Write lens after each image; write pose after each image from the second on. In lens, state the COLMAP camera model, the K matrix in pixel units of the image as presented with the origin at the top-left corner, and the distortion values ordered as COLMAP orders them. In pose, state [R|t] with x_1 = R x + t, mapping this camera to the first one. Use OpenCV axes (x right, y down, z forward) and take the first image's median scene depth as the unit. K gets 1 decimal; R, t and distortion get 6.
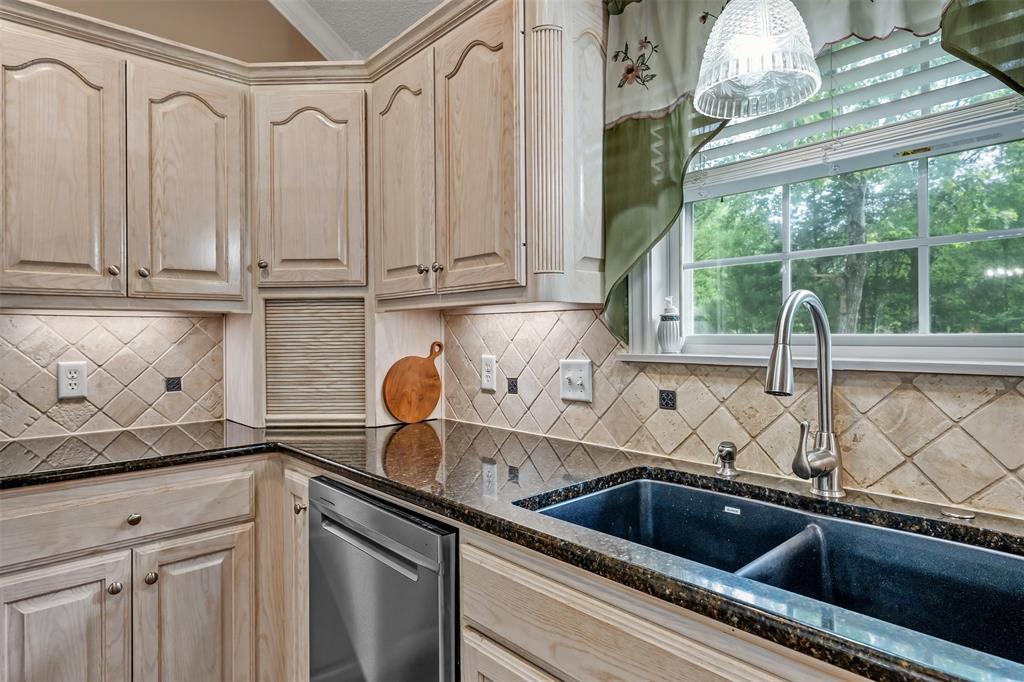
lens RADIAL K [[571.2, 0, 511.8], [0, 571.2, 340.6], [0, 0, 1]] dist [-0.000231, -0.000018]
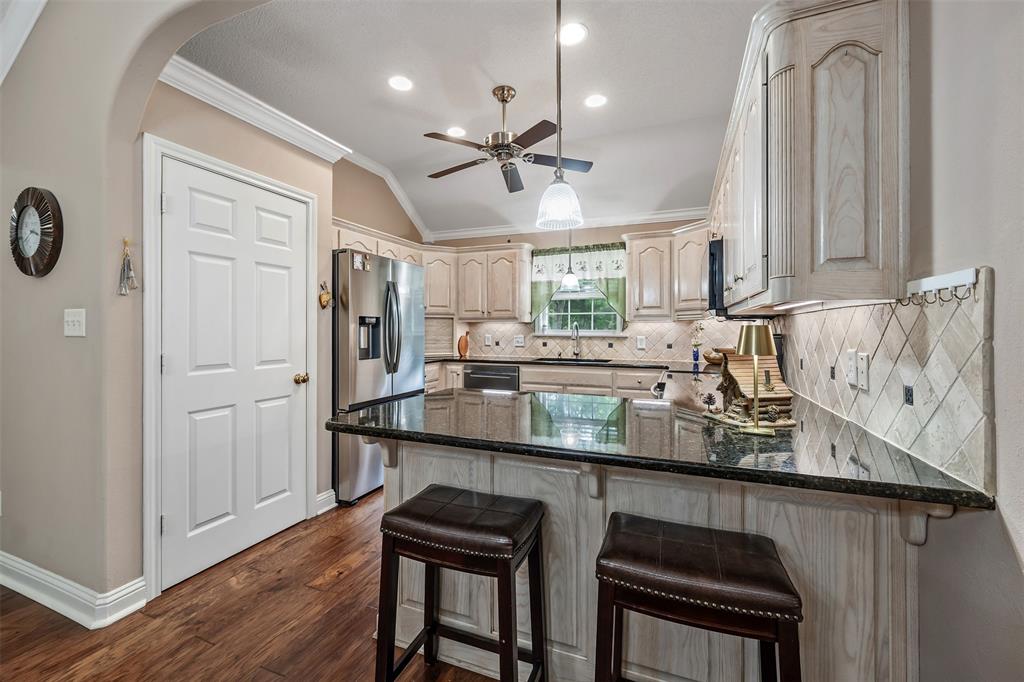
lens RADIAL K [[418.4, 0, 509.3], [0, 418.4, 333.3], [0, 0, 1]] dist [0.000025, 0.000000]
pose [[0.902436, 0.006328, 0.430777, -1.251616], [-0.005853, 0.999980, -0.002428, 0.023718], [-0.430784, -0.000330, 0.902455, -1.653937]]
